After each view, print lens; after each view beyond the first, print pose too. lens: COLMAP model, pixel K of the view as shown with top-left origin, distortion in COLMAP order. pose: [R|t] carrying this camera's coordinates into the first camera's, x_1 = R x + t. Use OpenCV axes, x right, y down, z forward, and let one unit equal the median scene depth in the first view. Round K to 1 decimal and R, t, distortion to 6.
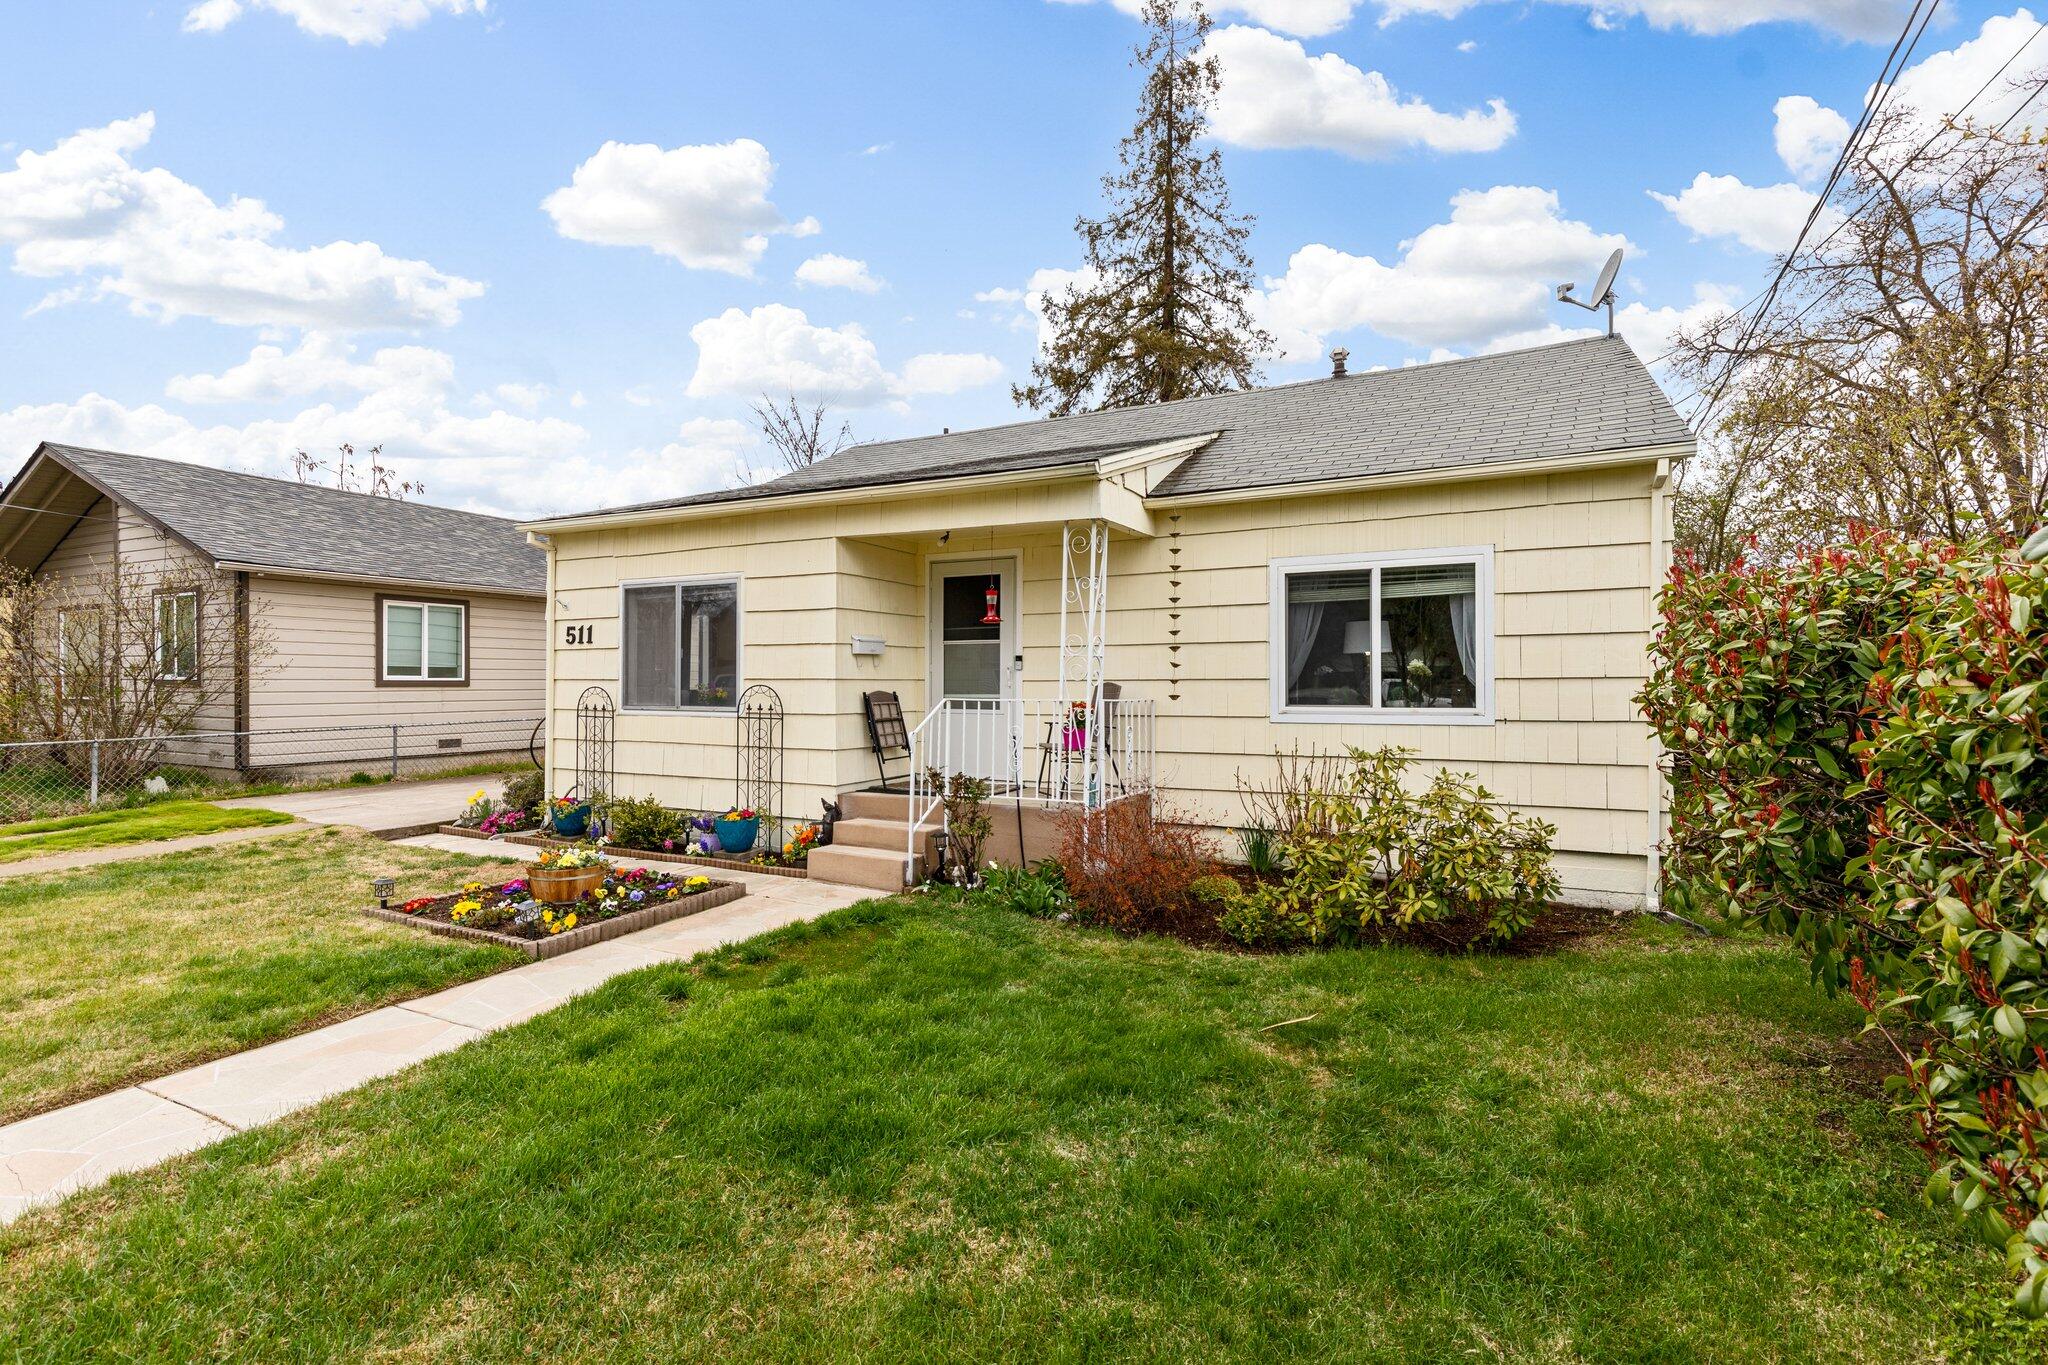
lens RADIAL K [[901.1, 0, 1024.0], [0, 901.1, 682.5], [0, 0, 1]] dist [0.009070, -0.000638]
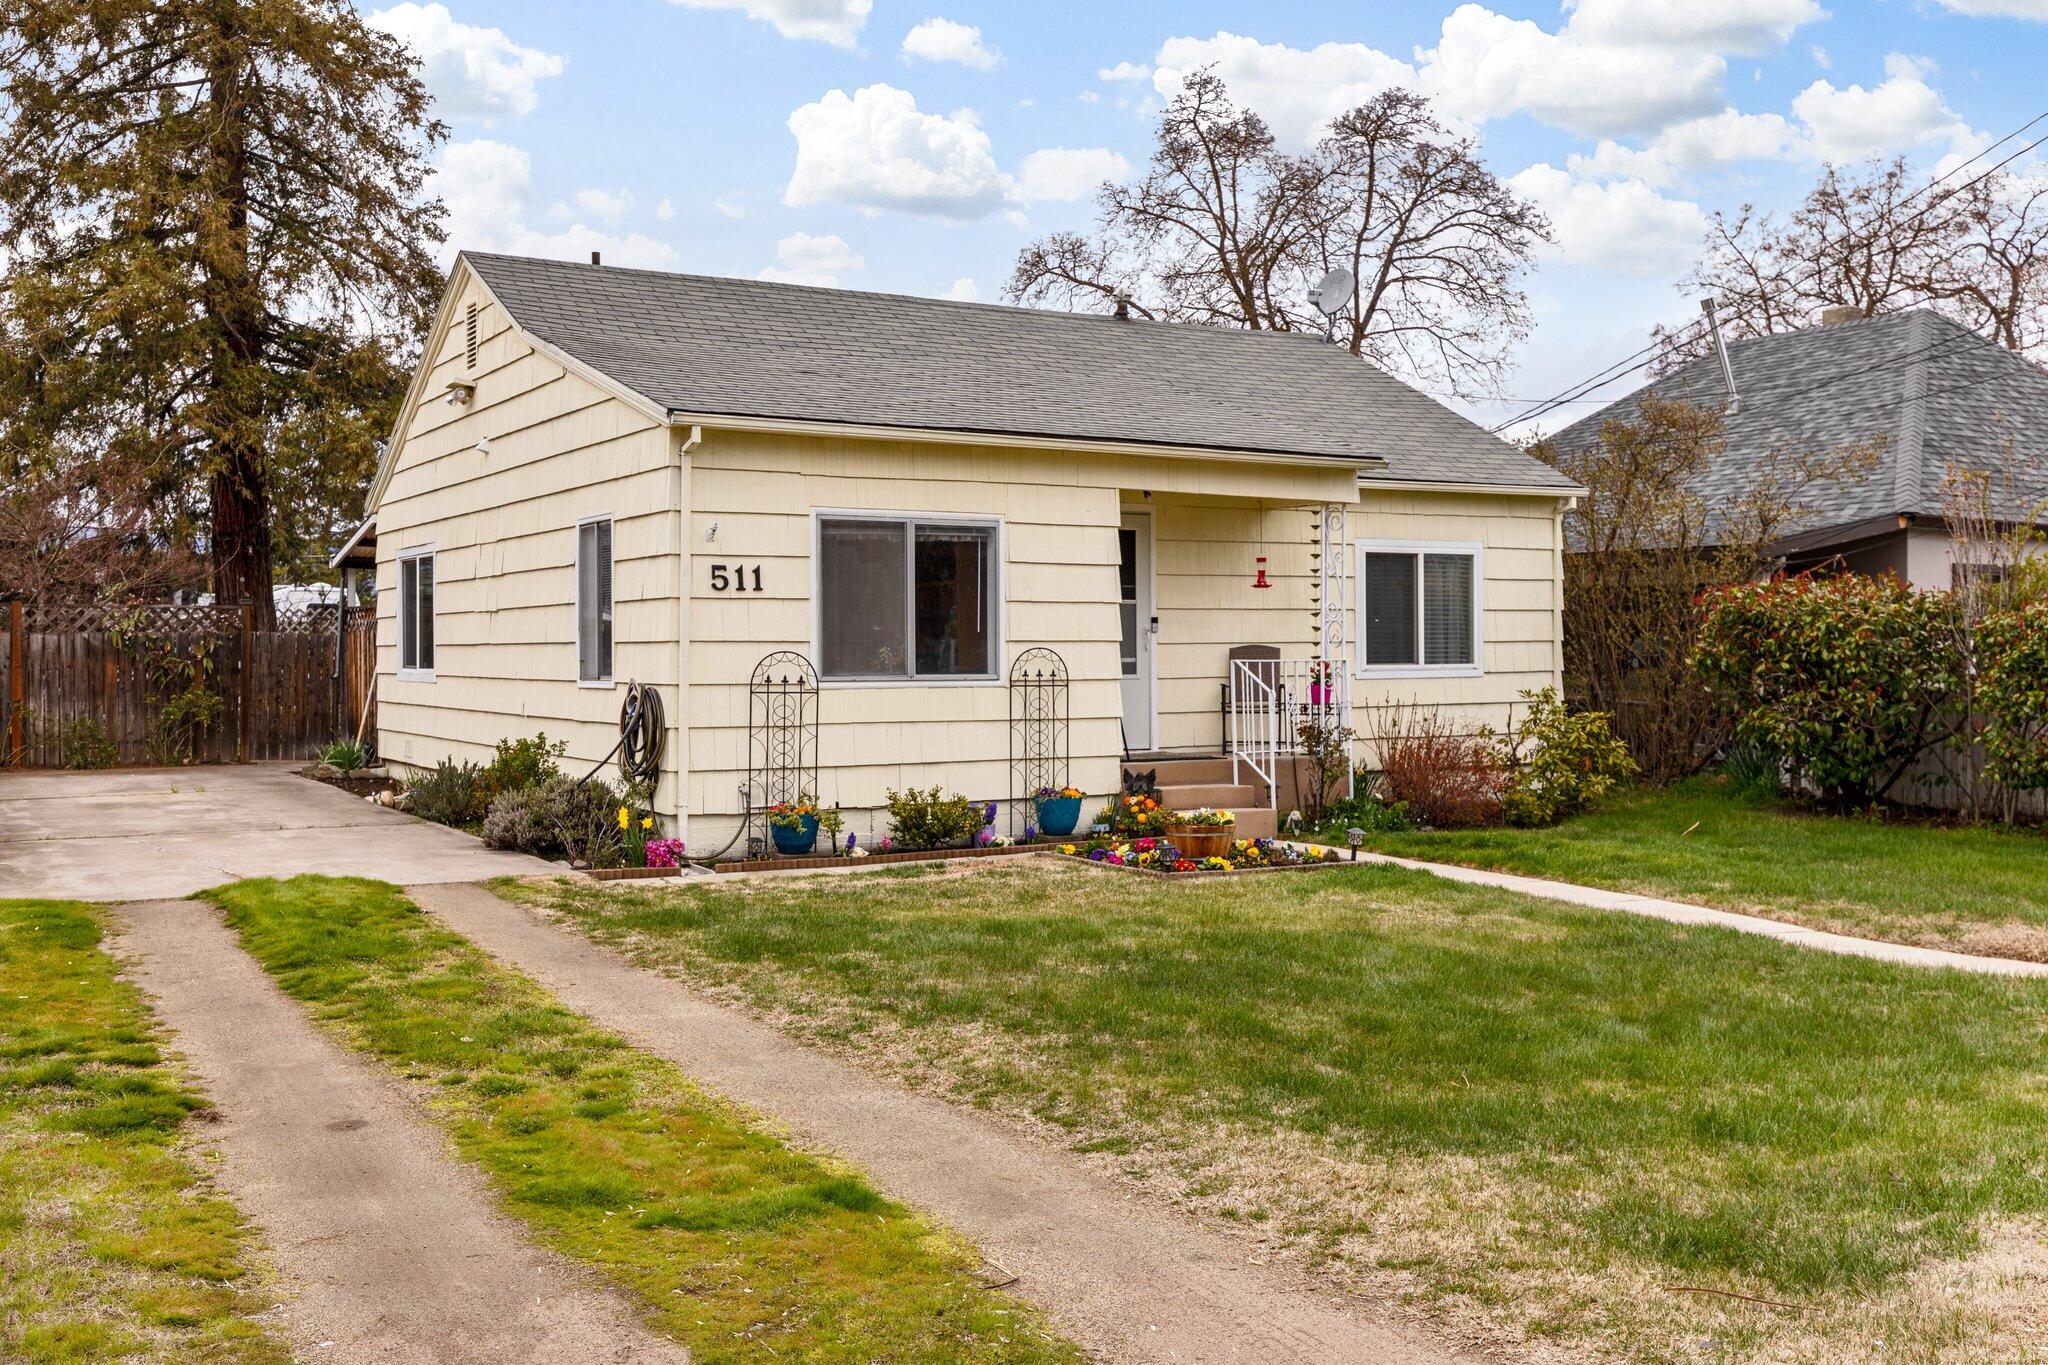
lens RADIAL K [[1977.7, 0, 1024.0], [0, 1977.7, 682.5], [0, 0, 1]] dist [0.006226, -0.001135]
pose [[0.518878, -0.012351, 0.854759, -1.907547], [0.010513, 0.999912, 0.008067, 0.021233], [-0.854784, 0.004800, 0.518962, 0.032870]]
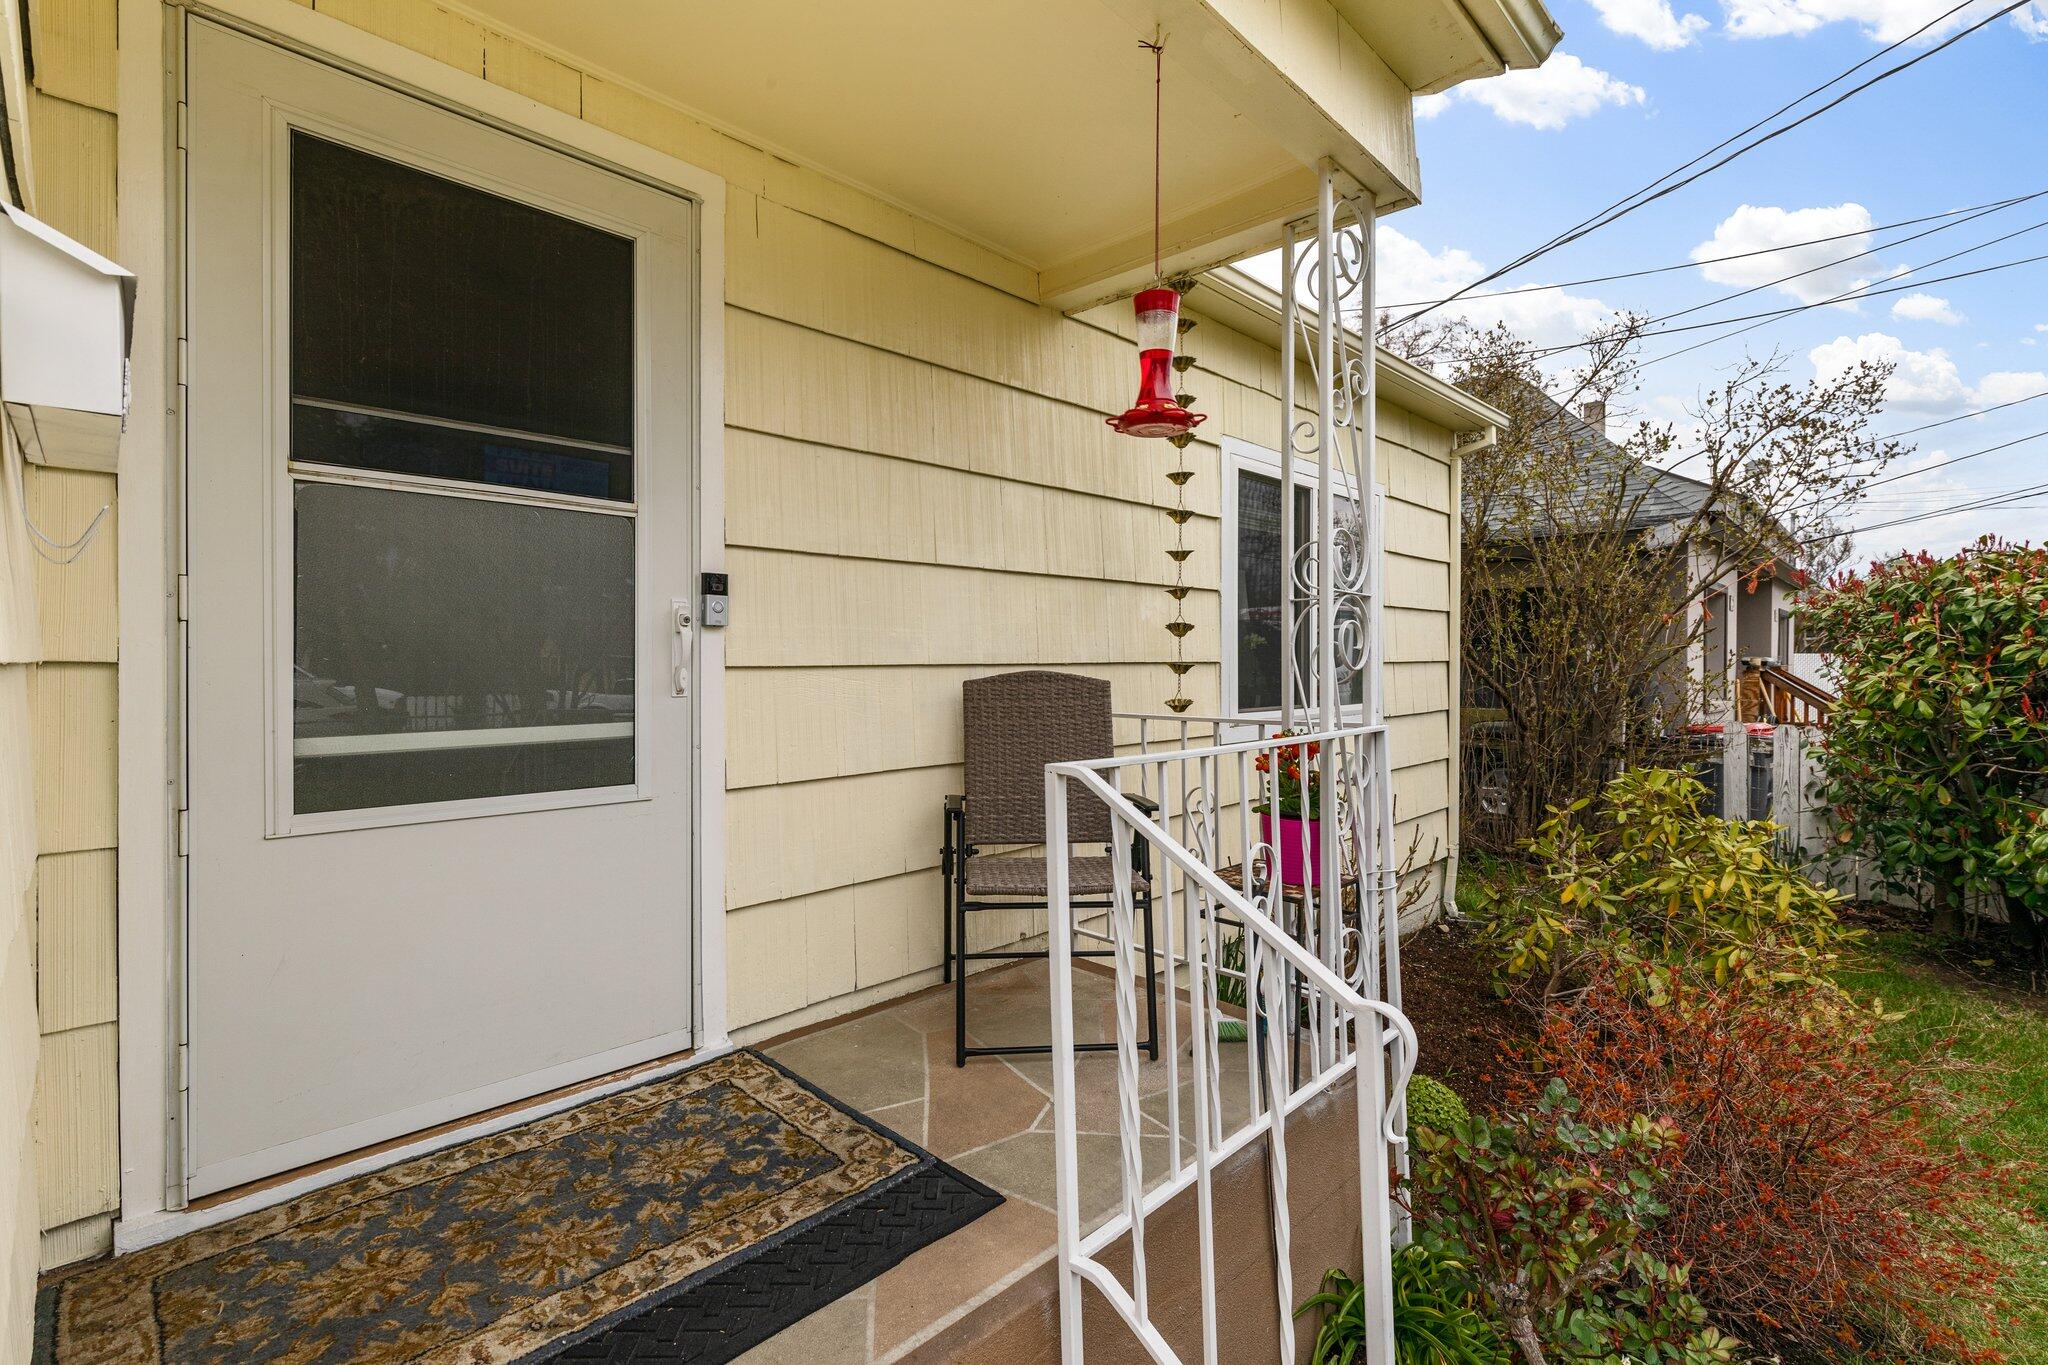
lens RADIAL K [[919.5, 0, 1035.8], [0, 919.5, 668.4], [0, 0, 1]] dist [0.001570, -0.000299]
pose [[0.275441, -0.004788, 0.961306, -0.247741], [0.005704, 0.999978, 0.003346, -0.002355], [-0.961301, 0.004562, 0.275462, 0.850941]]
